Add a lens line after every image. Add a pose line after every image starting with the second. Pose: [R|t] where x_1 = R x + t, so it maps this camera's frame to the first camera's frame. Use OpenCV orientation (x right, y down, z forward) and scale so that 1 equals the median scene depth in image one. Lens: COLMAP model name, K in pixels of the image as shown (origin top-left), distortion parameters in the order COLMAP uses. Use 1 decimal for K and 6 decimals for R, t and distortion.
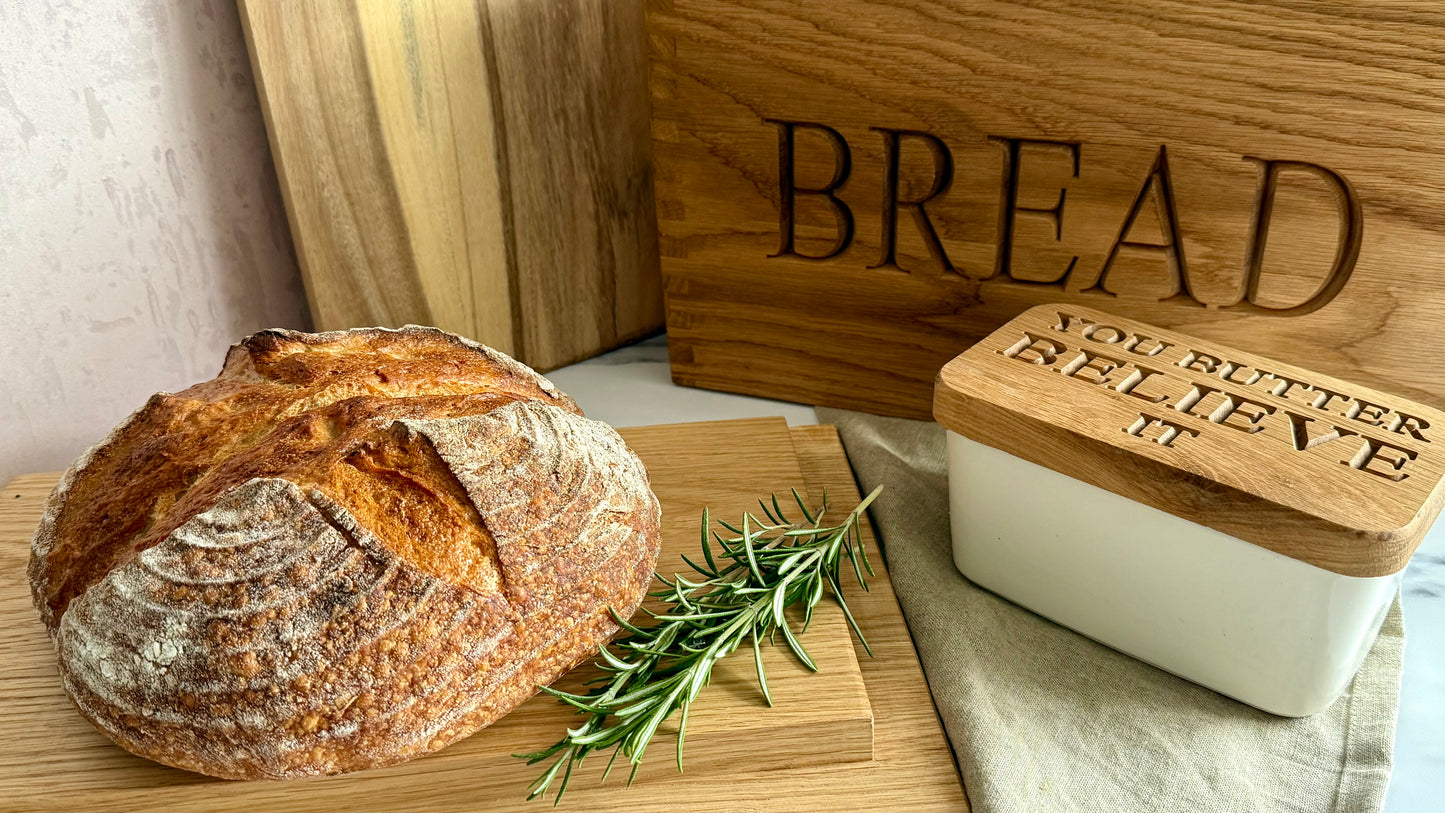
lens RADIAL K [[1289.3, 0, 723.3], [0, 1289.3, 416.6], [0, 0, 1]] dist [0.164975, -0.392924]
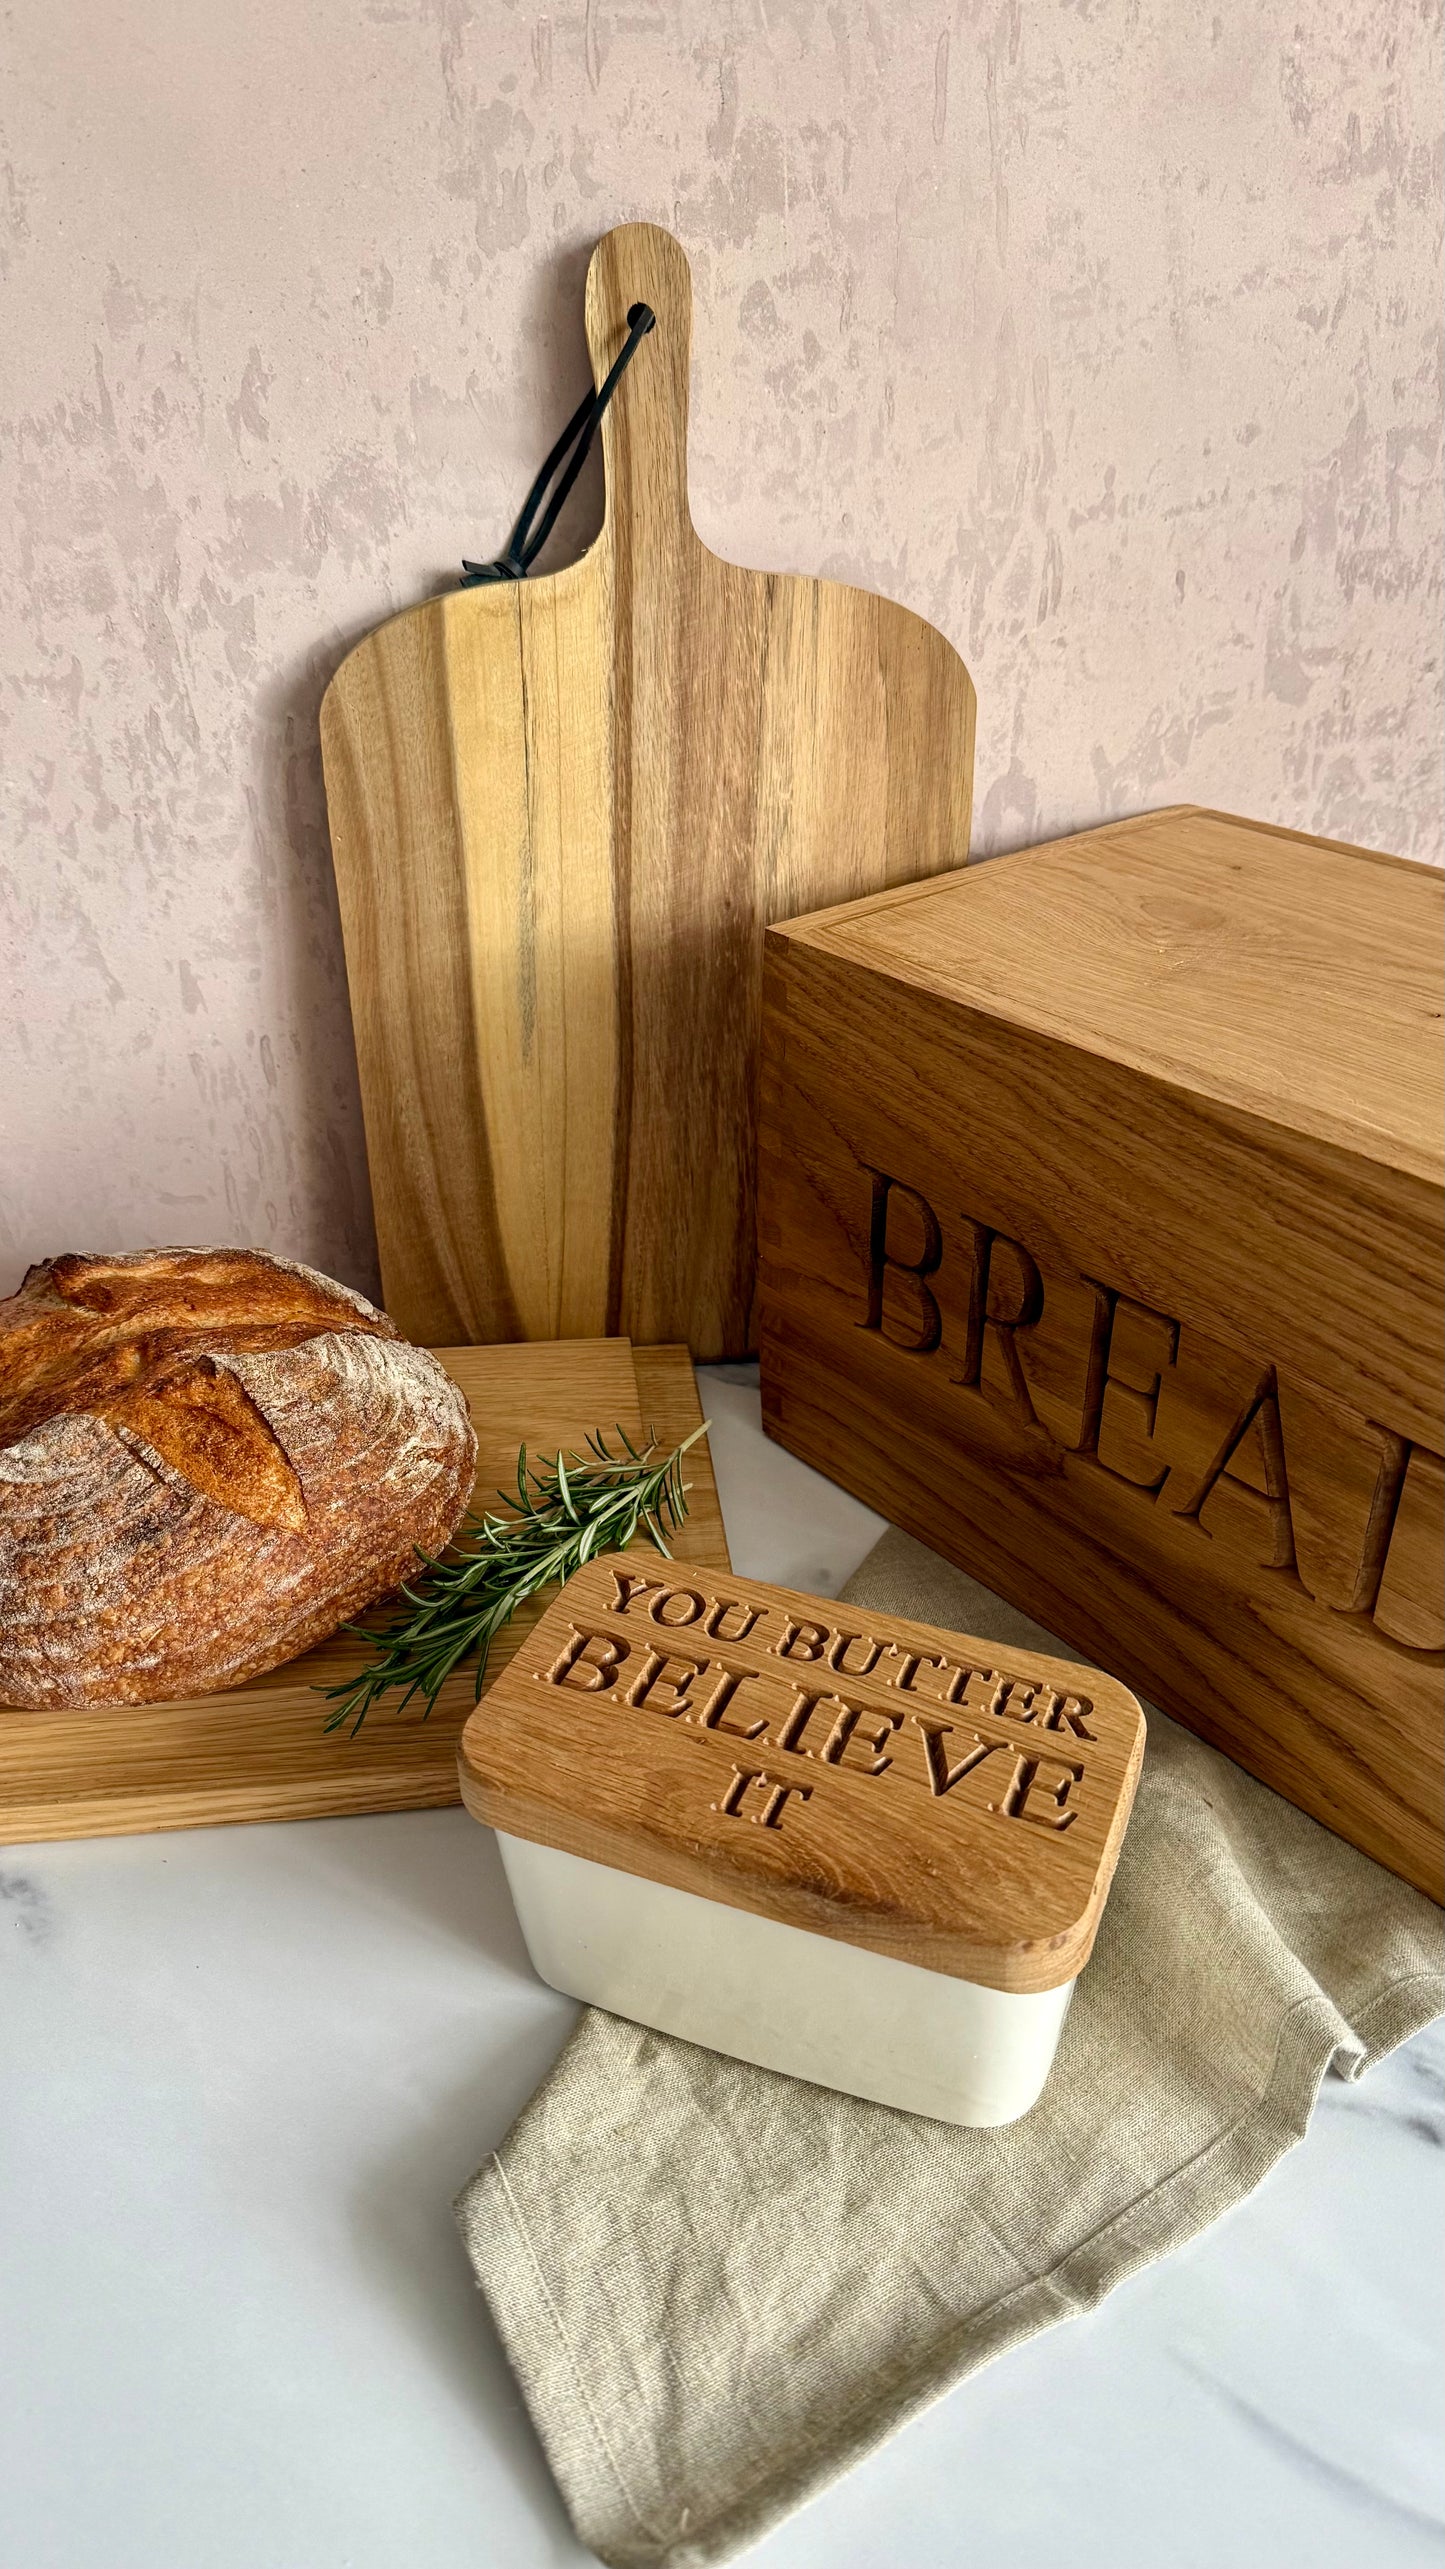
lens RADIAL K [[1801.7, 0, 703.9], [0, 1801.7, 1291.6], [0, 0, 1]] dist [0.093796, -0.004361]
pose [[0.860592, 0.281445, -0.424465, 0.437075], [-0.270039, 0.958797, 0.088241, -0.228497], [0.431811, 0.038682, 0.901134, -0.010083]]
